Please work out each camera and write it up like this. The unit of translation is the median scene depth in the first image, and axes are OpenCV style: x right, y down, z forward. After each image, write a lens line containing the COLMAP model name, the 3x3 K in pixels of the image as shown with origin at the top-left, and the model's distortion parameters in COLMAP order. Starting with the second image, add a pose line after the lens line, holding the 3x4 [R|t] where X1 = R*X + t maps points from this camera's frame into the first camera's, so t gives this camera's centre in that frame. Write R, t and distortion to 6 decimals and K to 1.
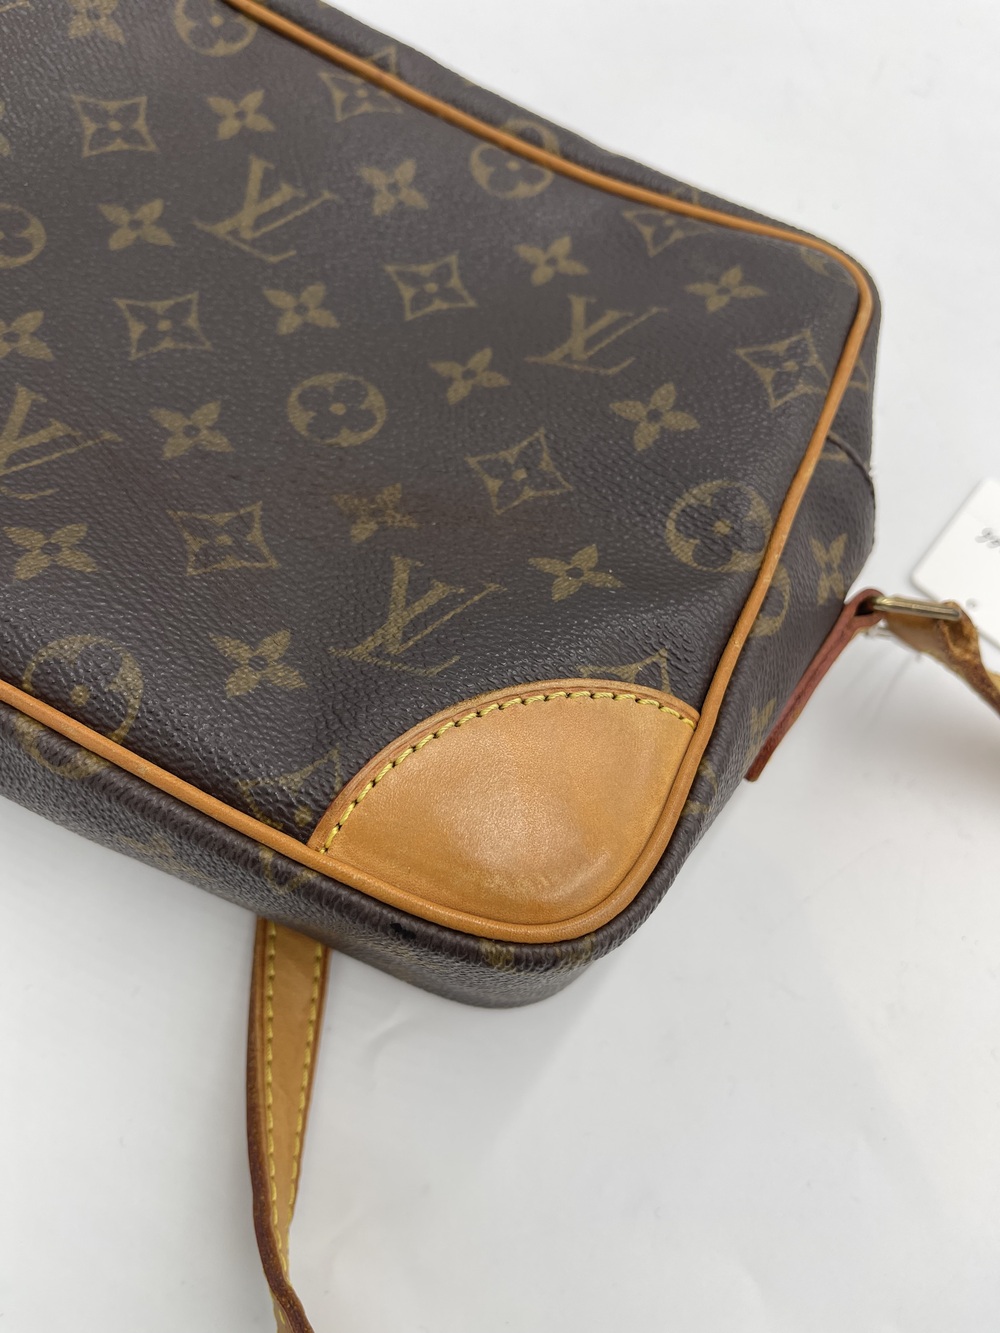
lens RADIAL K [[1032.3, 0, 495.5], [0, 1032.3, 672.0], [0, 0, 1]] dist [0.028073, -0.053106]
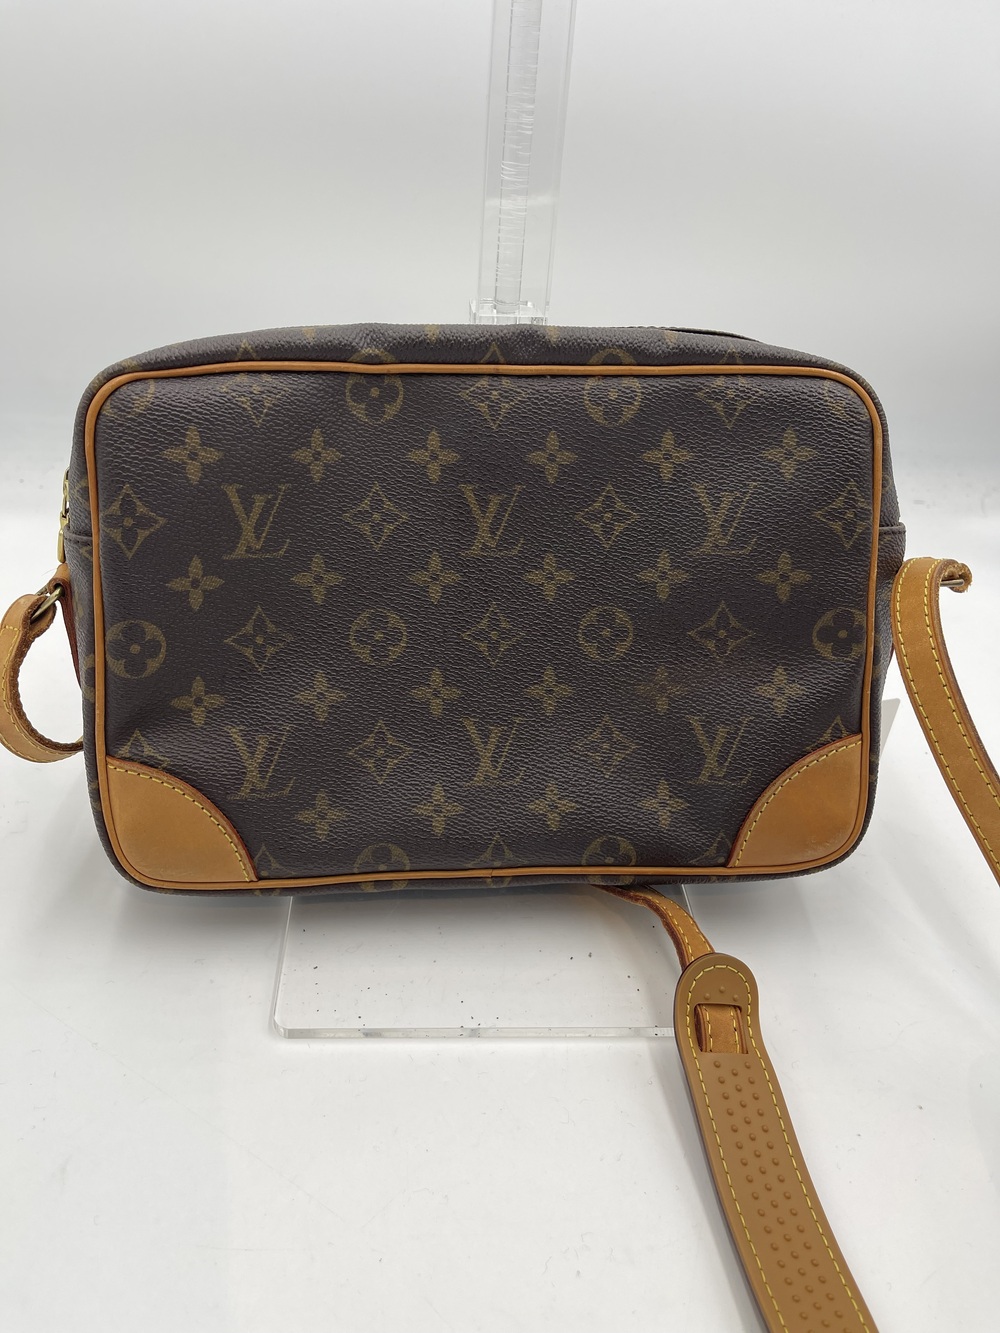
lens RADIAL K [[1032.3, 0, 502.6], [0, 1032.3, 666.4], [0, 0, 1]] dist [0.028073, -0.053106]
pose [[0.898287, -0.414654, -0.145401, -0.083859], [0.414038, 0.687928, 0.596093, -1.402393], [-0.147147, -0.595664, 0.789640, -0.413691]]
